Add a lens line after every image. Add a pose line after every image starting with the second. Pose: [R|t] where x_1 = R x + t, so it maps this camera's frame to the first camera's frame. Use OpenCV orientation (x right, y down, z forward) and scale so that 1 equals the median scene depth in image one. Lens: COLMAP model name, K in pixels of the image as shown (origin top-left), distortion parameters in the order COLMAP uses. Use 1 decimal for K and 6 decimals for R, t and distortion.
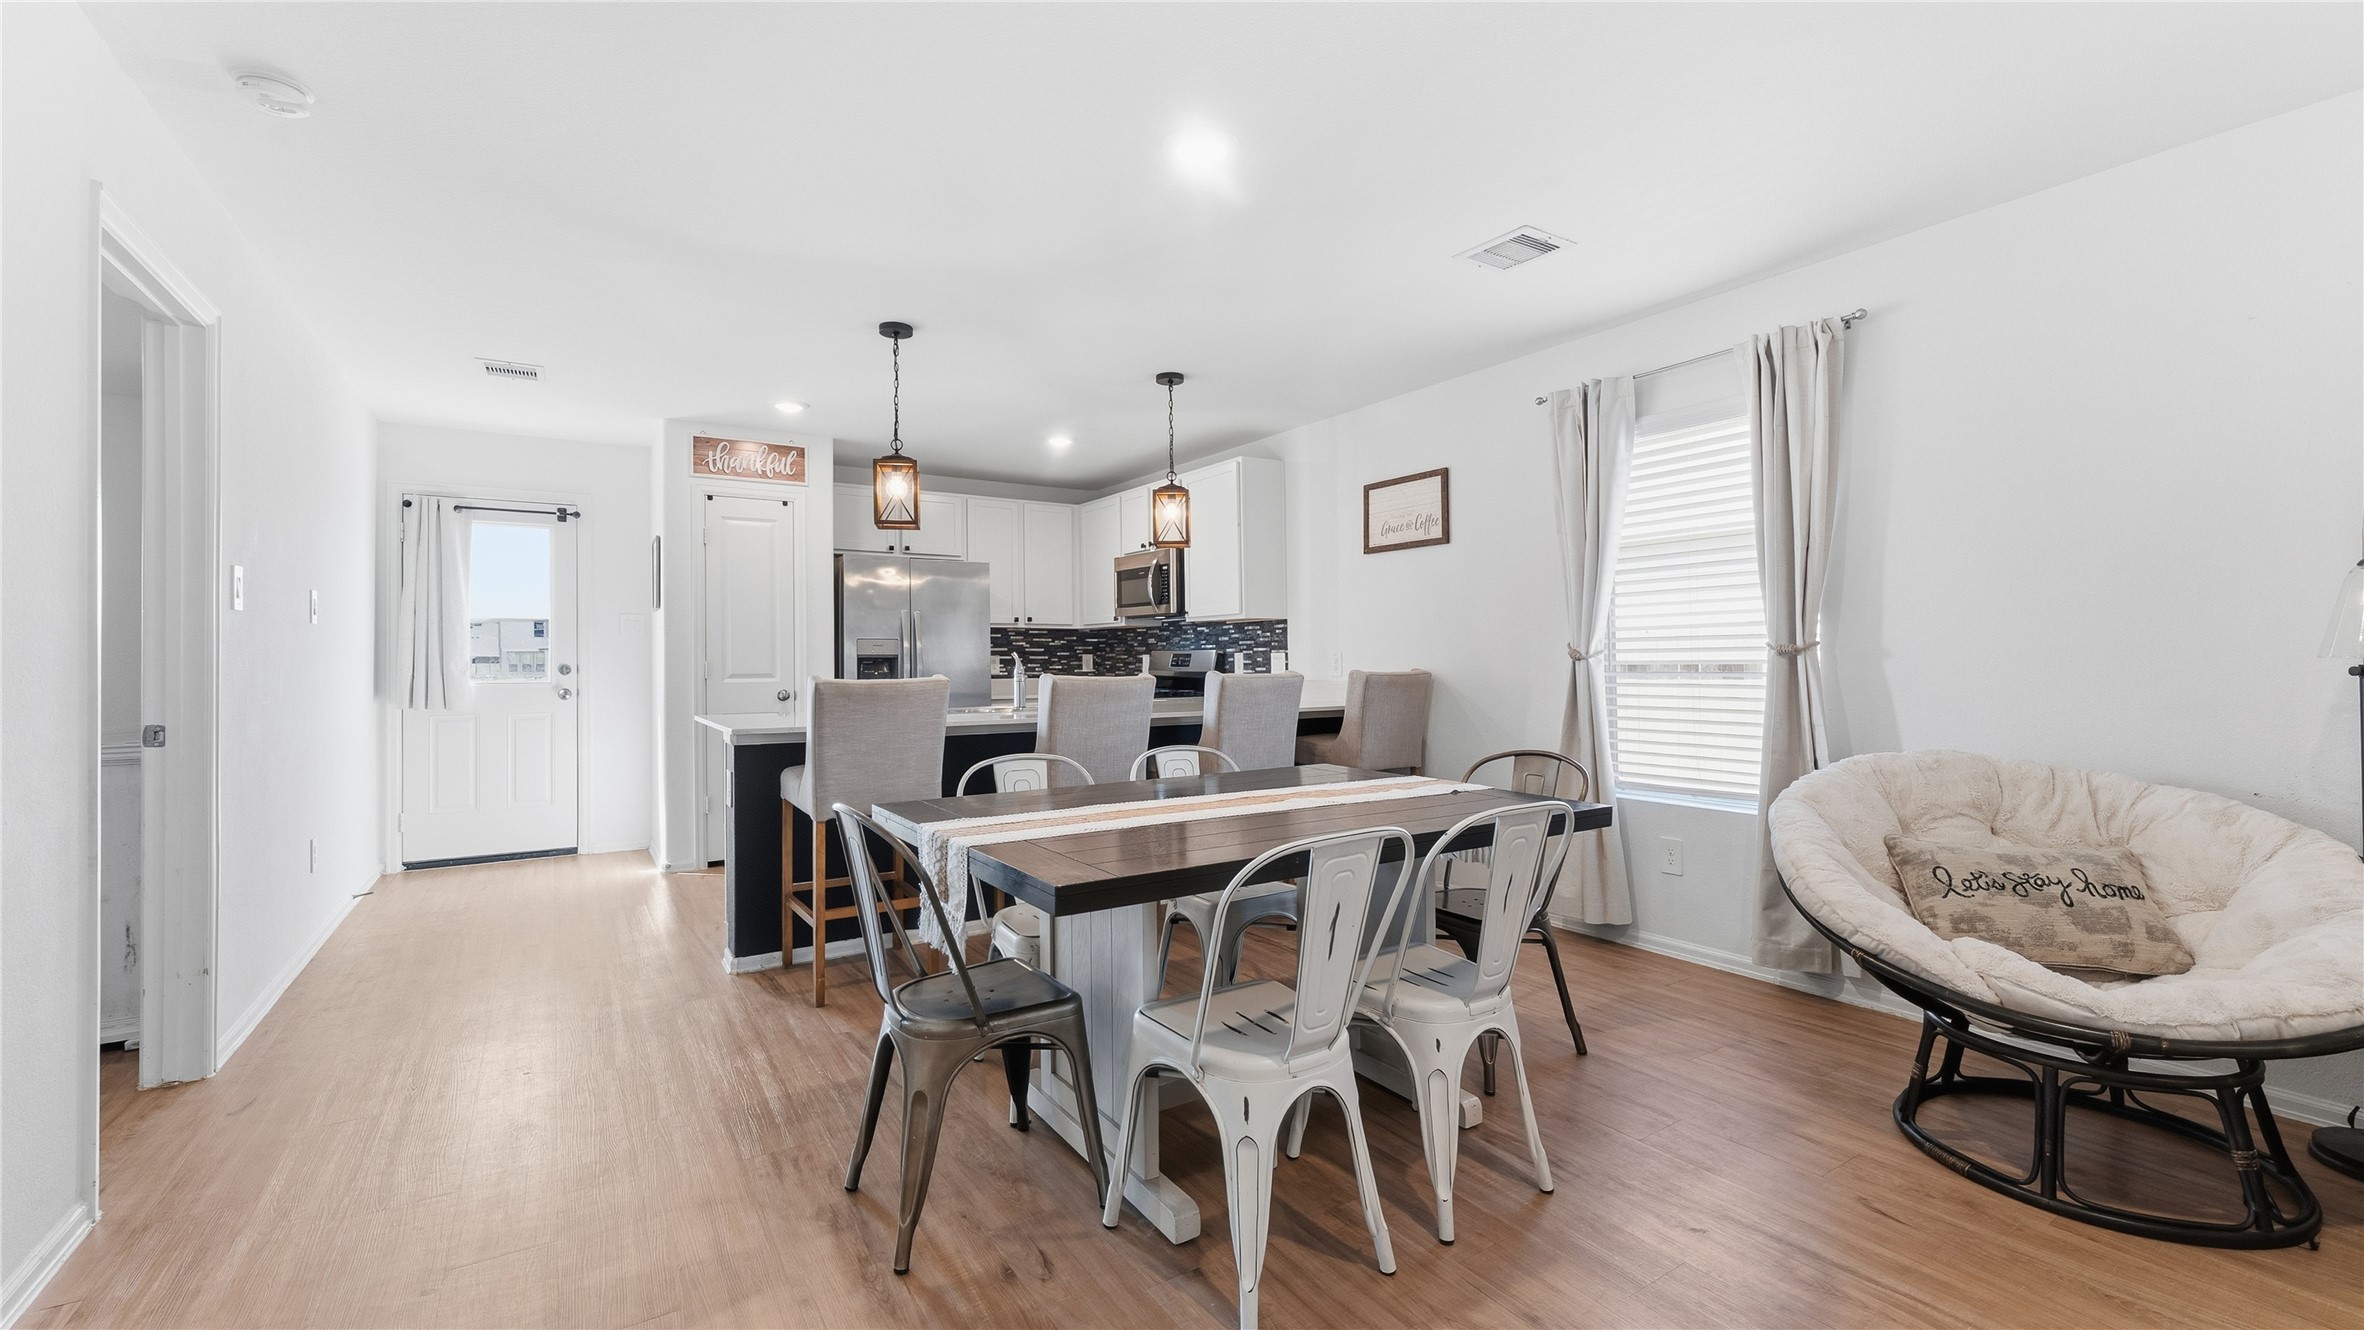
lens RADIAL K [[976.7, 0, 1180.9], [0, 976.7, 658.9], [0, 0, 1]] dist [0.000699, -0.000037]
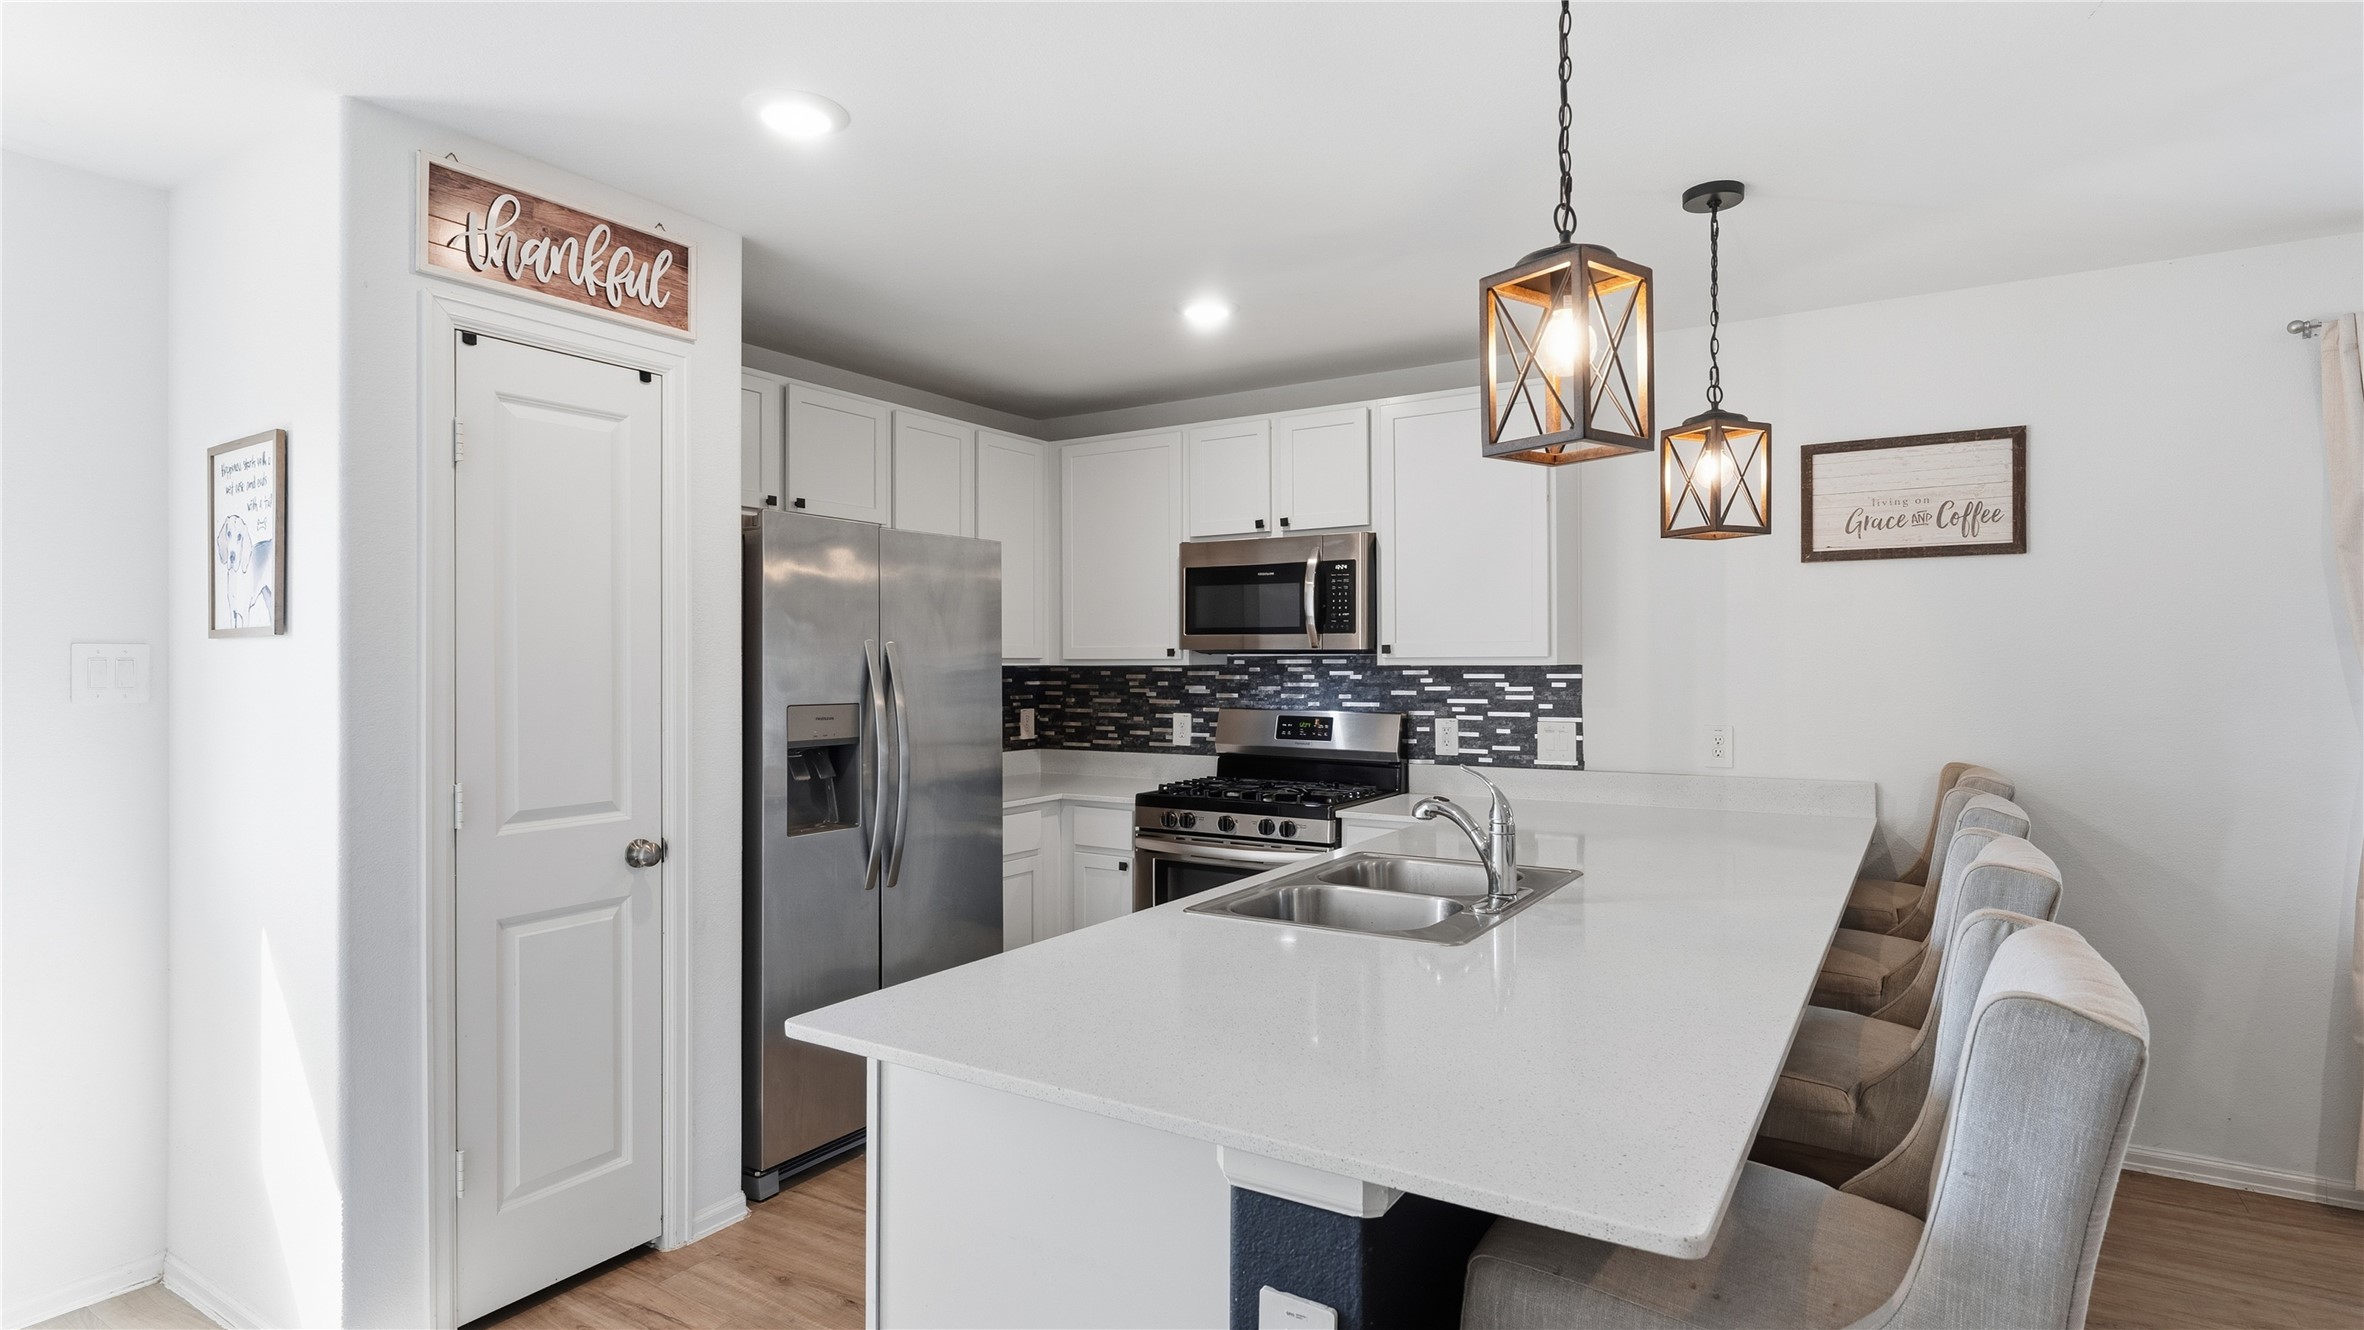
lens RADIAL K [[1184.4, 0, 1177.2], [0, 1184.4, 665.8], [0, 0, 1]] dist [0.002173, -0.001253]
pose [[0.908250, 0.002249, 0.418423, -0.417430], [-0.002315, 0.999997, -0.000350, -0.040481], [-0.418423, -0.000650, 0.908252, 0.470262]]
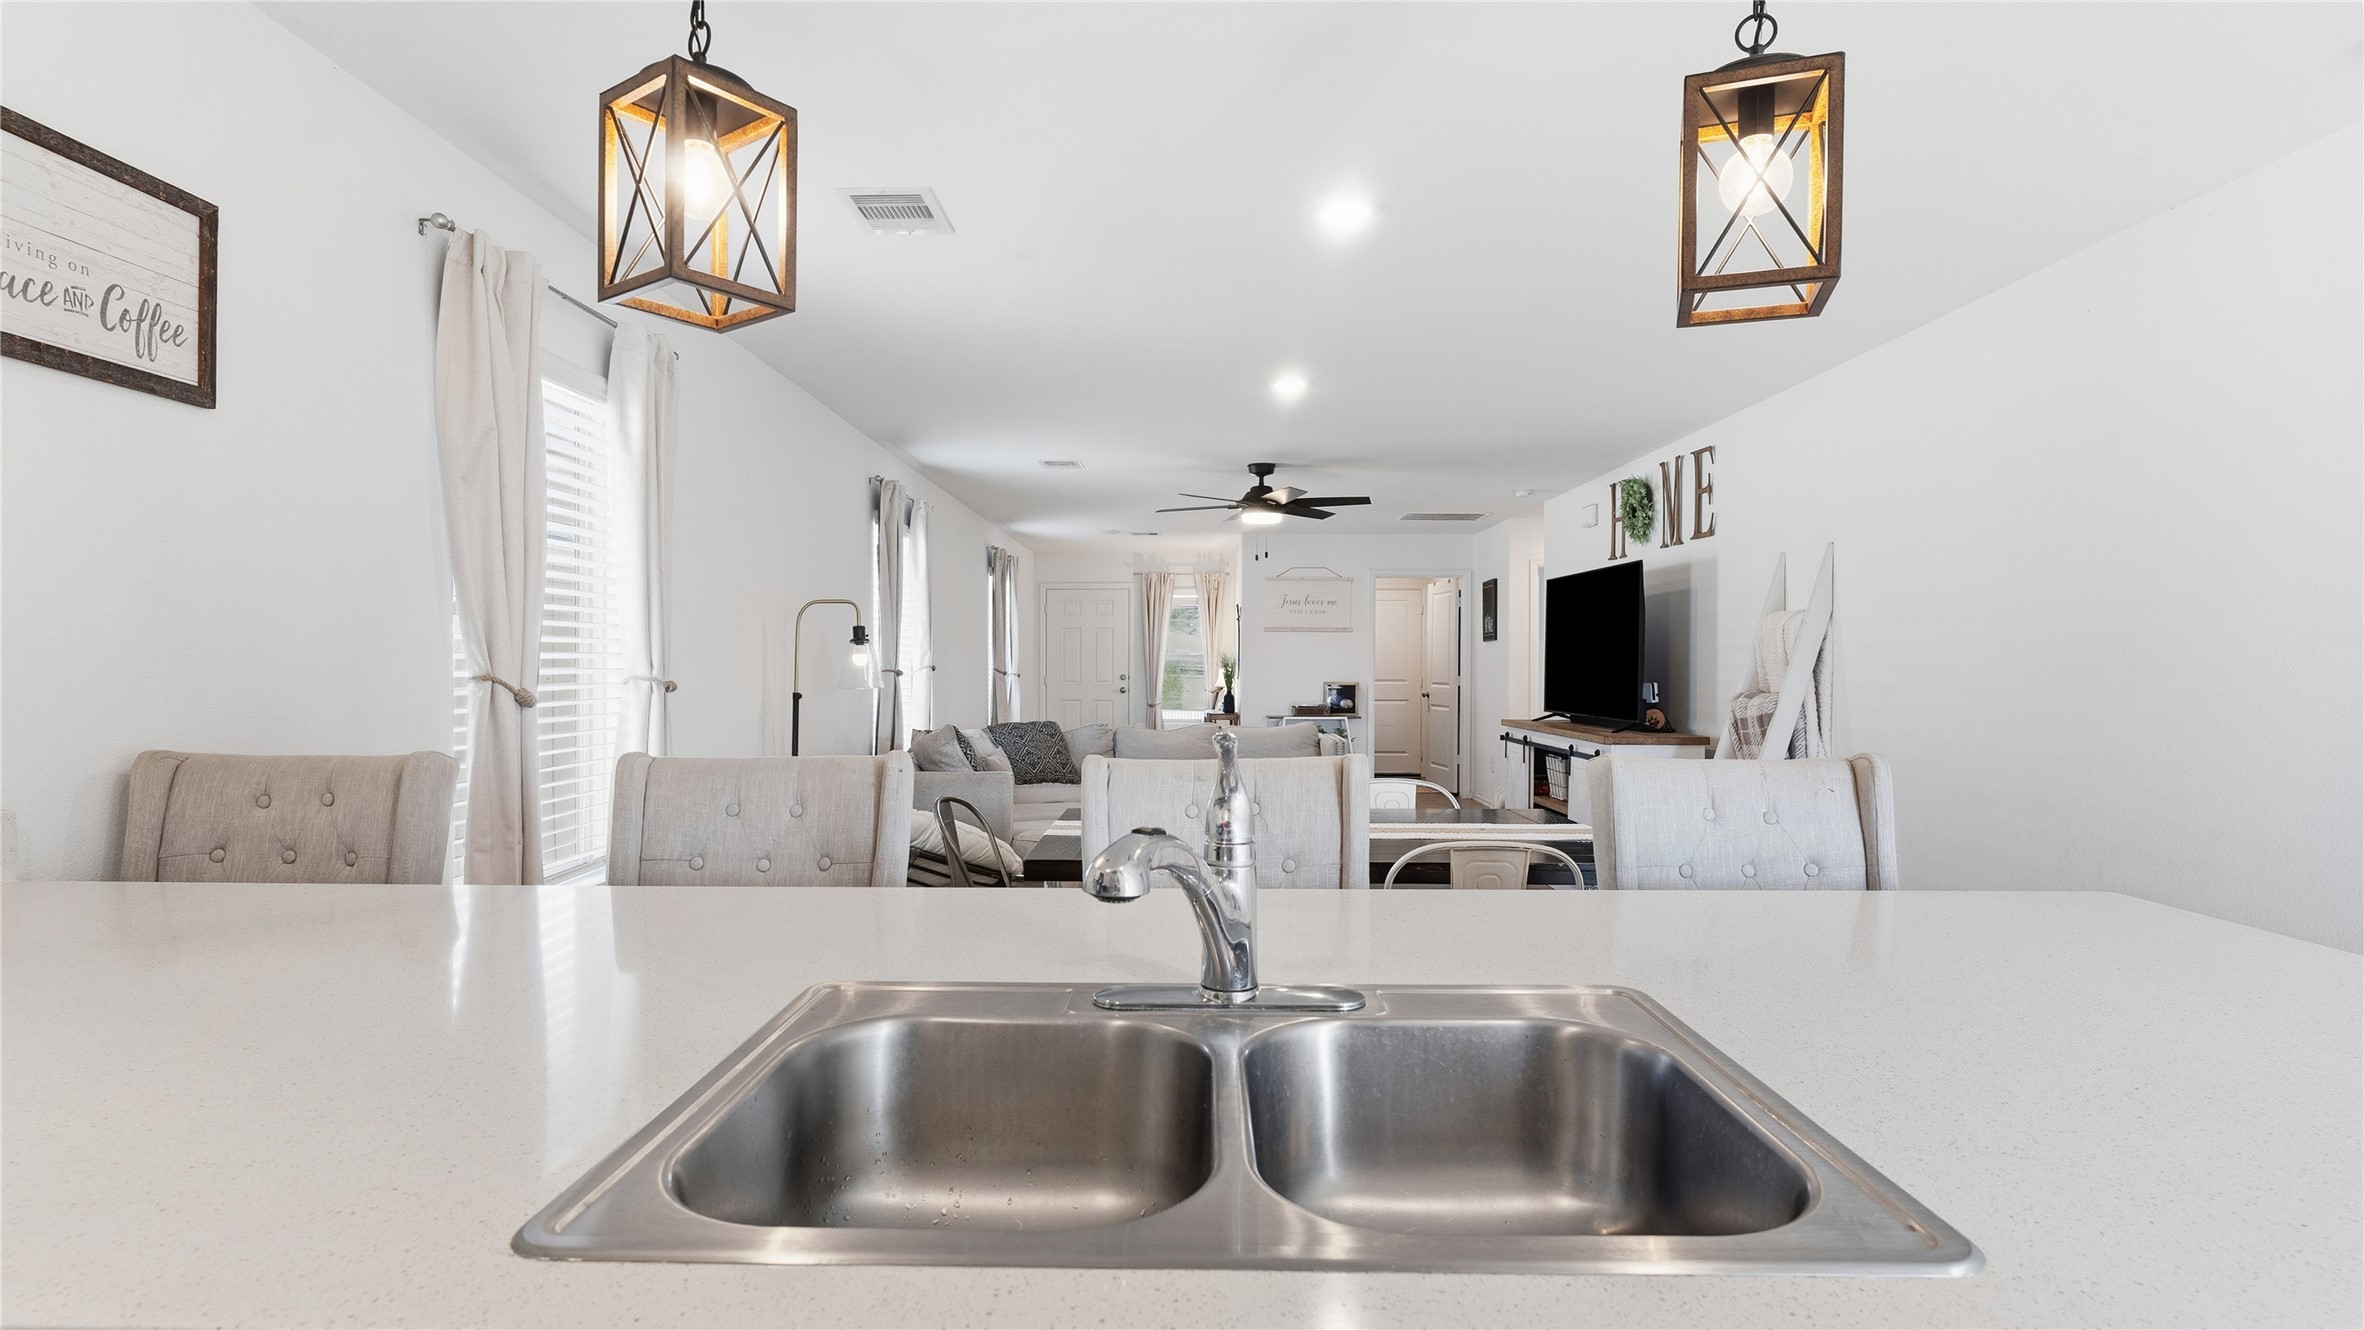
lens RADIAL K [[1184.4, 0, 1177.2], [0, 1184.4, 665.8], [0, 0, 1]] dist [0.002173, -0.001253]
pose [[-0.835563, 0.003384, 0.549385, -0.239669], [0.002950, 0.999994, -0.001673, -0.014900], [-0.549387, 0.000223, -0.835568, 0.986441]]
